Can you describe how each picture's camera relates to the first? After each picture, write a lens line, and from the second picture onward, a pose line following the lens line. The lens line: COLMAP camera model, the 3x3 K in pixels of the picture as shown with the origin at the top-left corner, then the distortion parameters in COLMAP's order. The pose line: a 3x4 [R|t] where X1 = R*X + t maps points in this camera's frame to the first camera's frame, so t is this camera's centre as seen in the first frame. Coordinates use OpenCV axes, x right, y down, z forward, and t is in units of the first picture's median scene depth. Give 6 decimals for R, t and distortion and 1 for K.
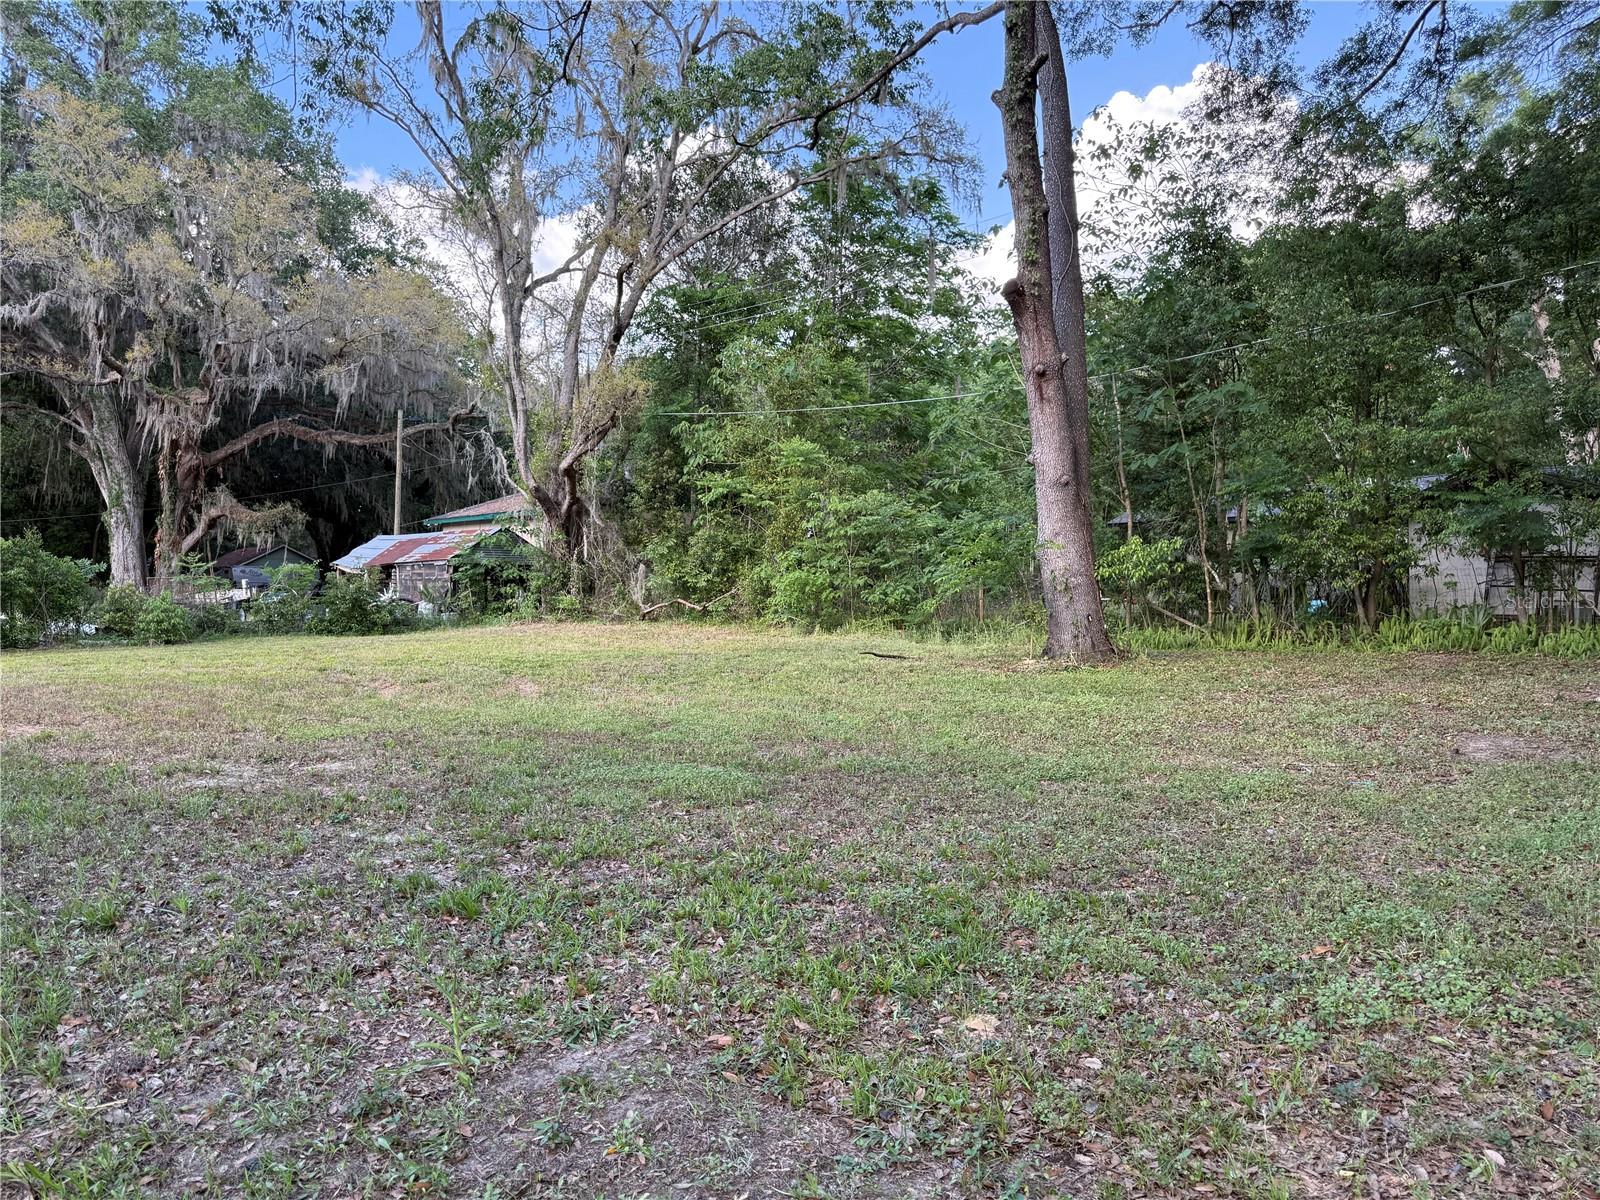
lens RADIAL K [[1105.2, 0, 800.6], [0, 1105.2, 594.2], [0, 0, 1]] dist [0.039989, -0.078362]
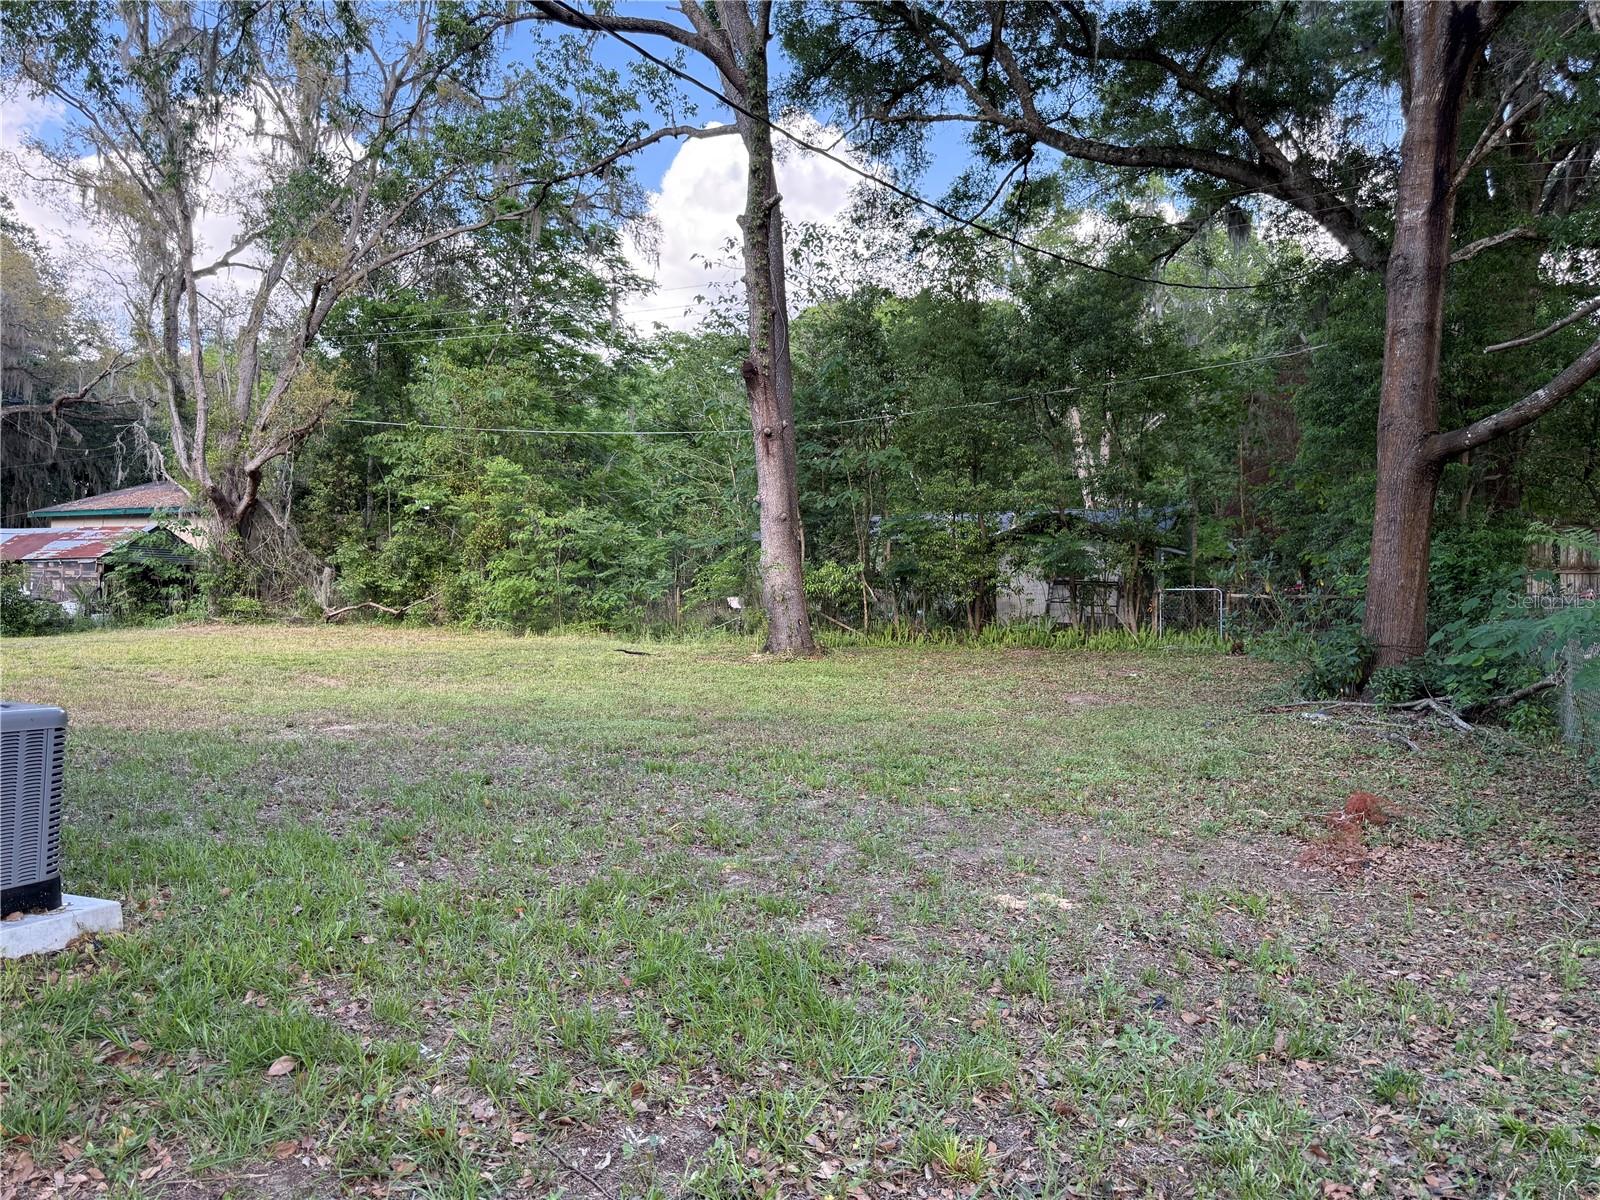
lens RADIAL K [[1124.3, 0, 800.0], [0, 1124.3, 600.0], [0, 0, 1]] dist [-0.002082, -0.048107]
pose [[0.932160, 0.014271, 0.361765, -0.119055], [-0.014183, 0.999895, -0.002897, -0.000702], [-0.361769, -0.002430, 0.932265, -0.130466]]
